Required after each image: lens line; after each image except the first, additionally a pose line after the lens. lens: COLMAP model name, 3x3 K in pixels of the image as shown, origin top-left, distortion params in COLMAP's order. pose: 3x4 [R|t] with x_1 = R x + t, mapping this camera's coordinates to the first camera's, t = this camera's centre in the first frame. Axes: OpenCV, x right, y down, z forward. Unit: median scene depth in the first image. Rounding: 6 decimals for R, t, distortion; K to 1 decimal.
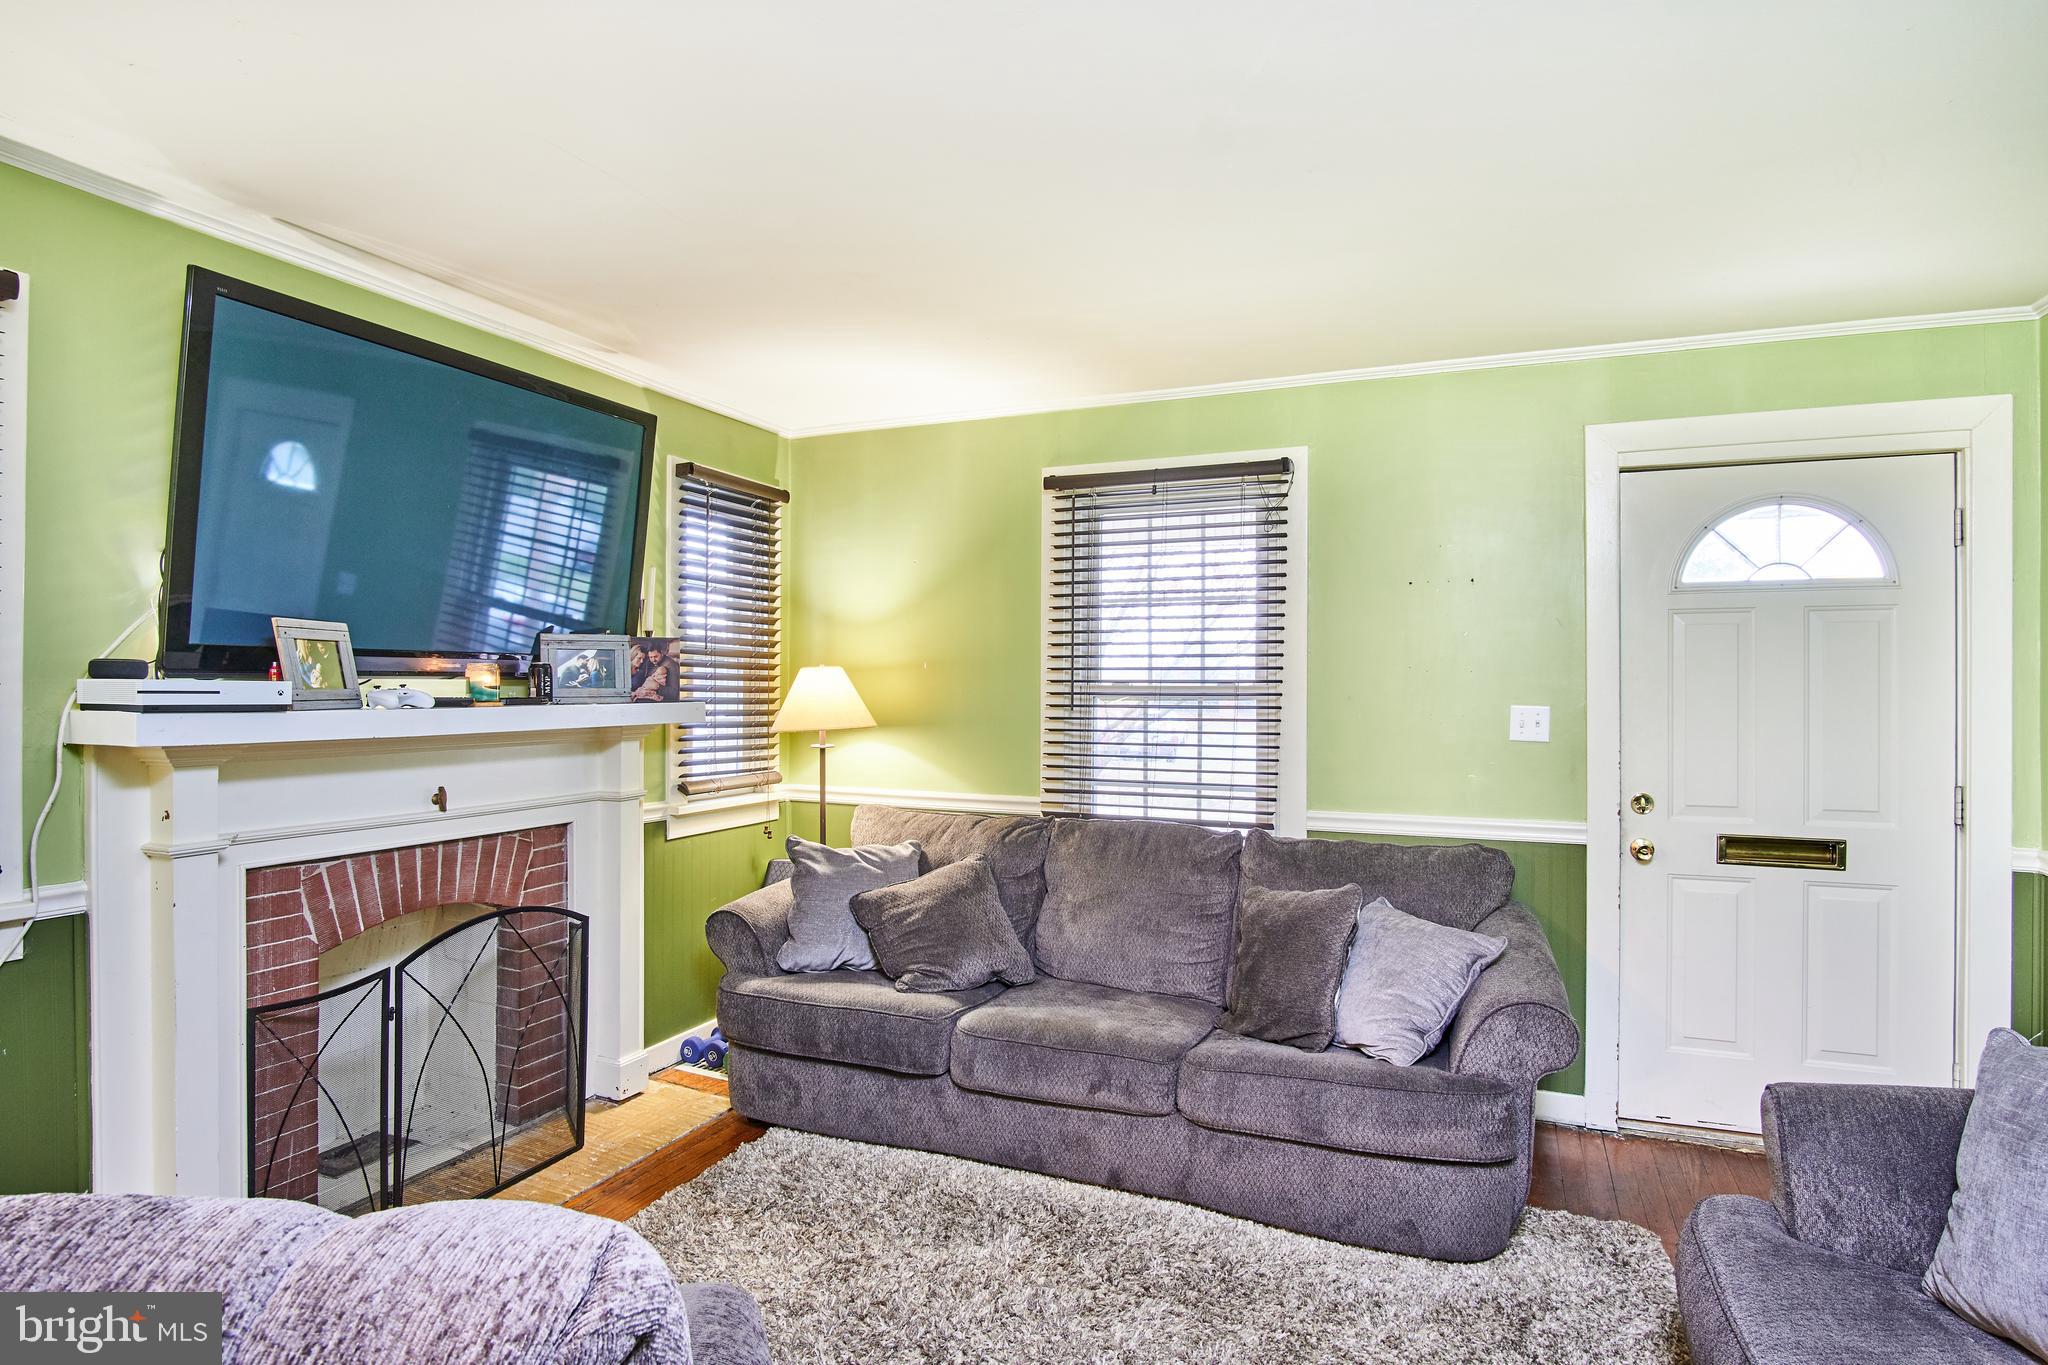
lens RADIAL K [[1102.8, 0, 1026.6], [0, 1102.8, 684.3], [0, 0, 1]] dist [-0.027546, 0.004029]
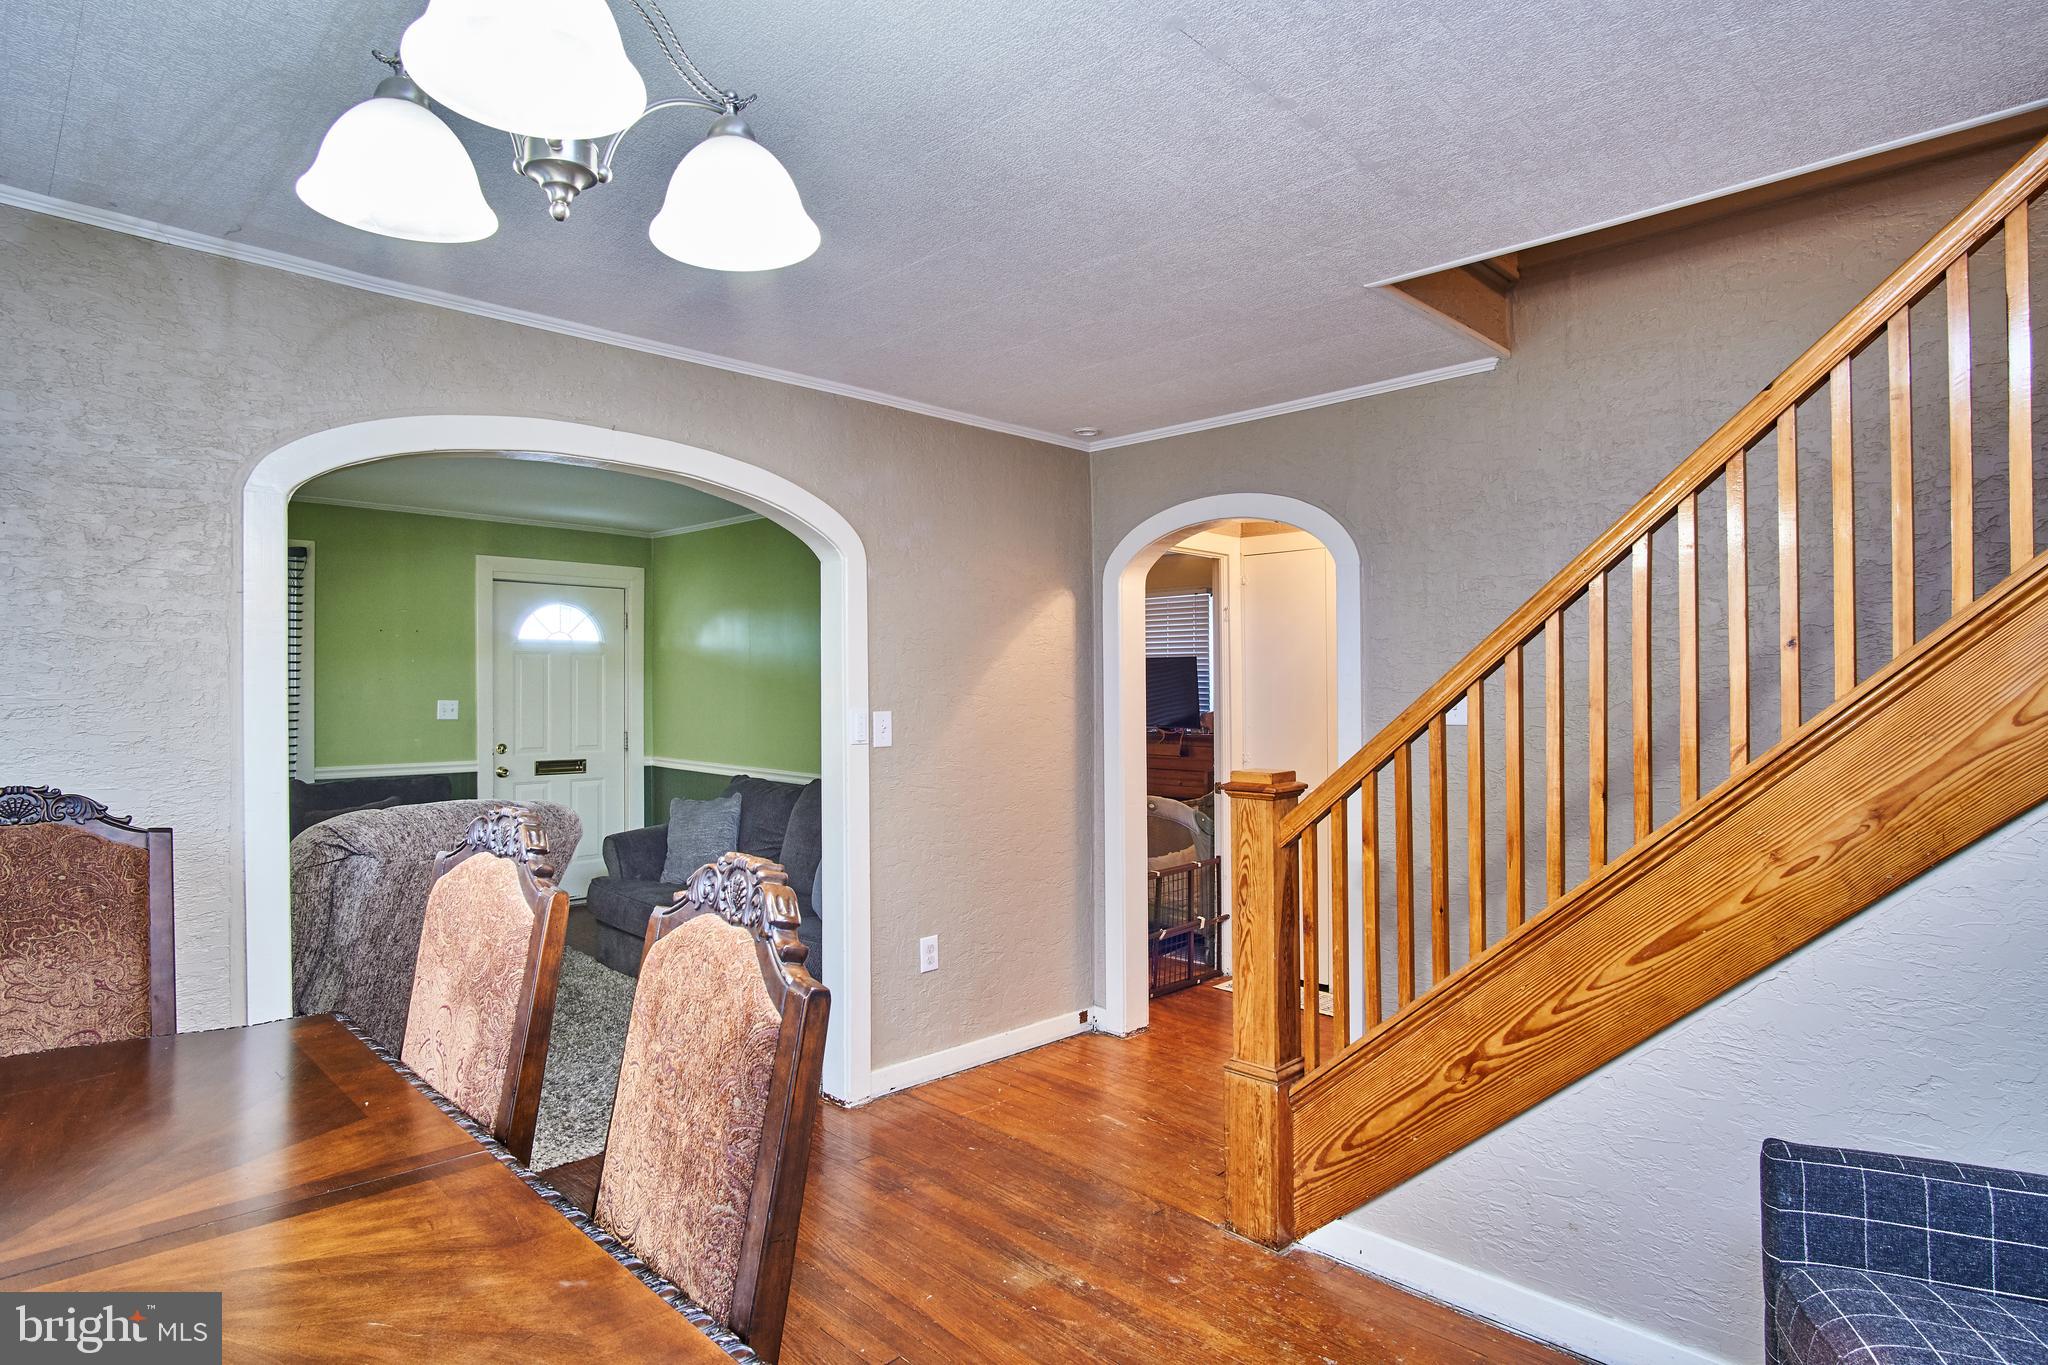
lens RADIAL K [[1102.8, 0, 1026.3], [0, 1102.8, 685.8], [0, 0, 1]] dist [-0.027546, 0.004029]
pose [[0.386858, 0.000762, 0.922139, -0.751210], [0.000544, 0.999999, -0.001054, -0.002515], [-0.922139, 0.000910, 0.386858, -0.540865]]
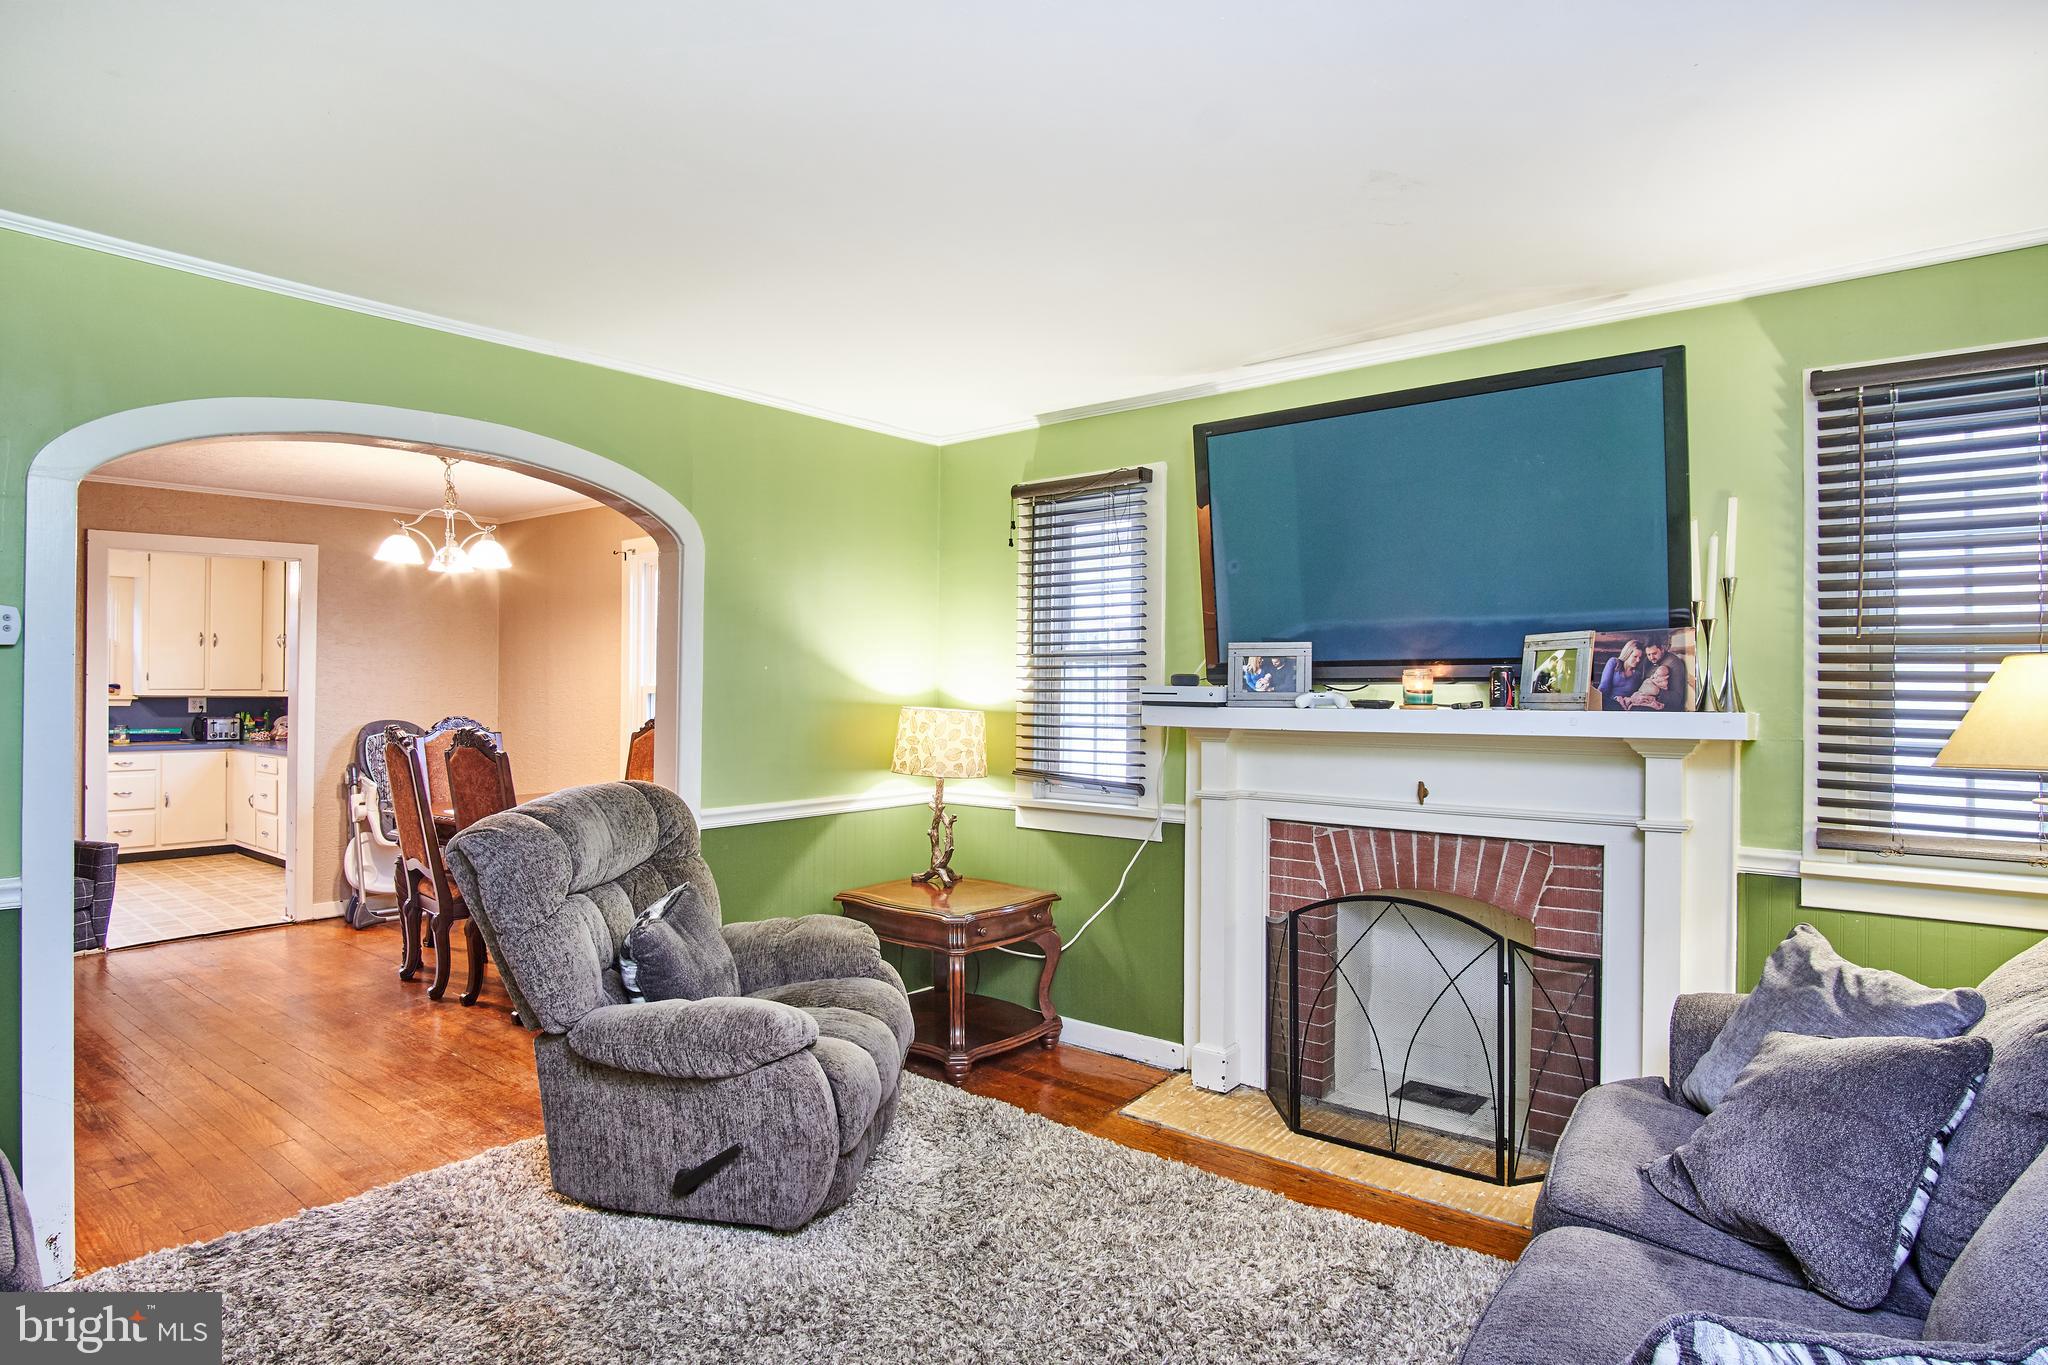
lens RADIAL K [[1102.8, 0, 1025.1], [0, 1102.8, 682.3], [0, 0, 1]] dist [-0.027546, 0.004029]
pose [[-0.273682, -0.013125, -0.961731, 0.657859], [-0.003659, 0.999914, -0.012604, 0.008790], [0.961813, 0.000070, -0.273706, 0.936596]]
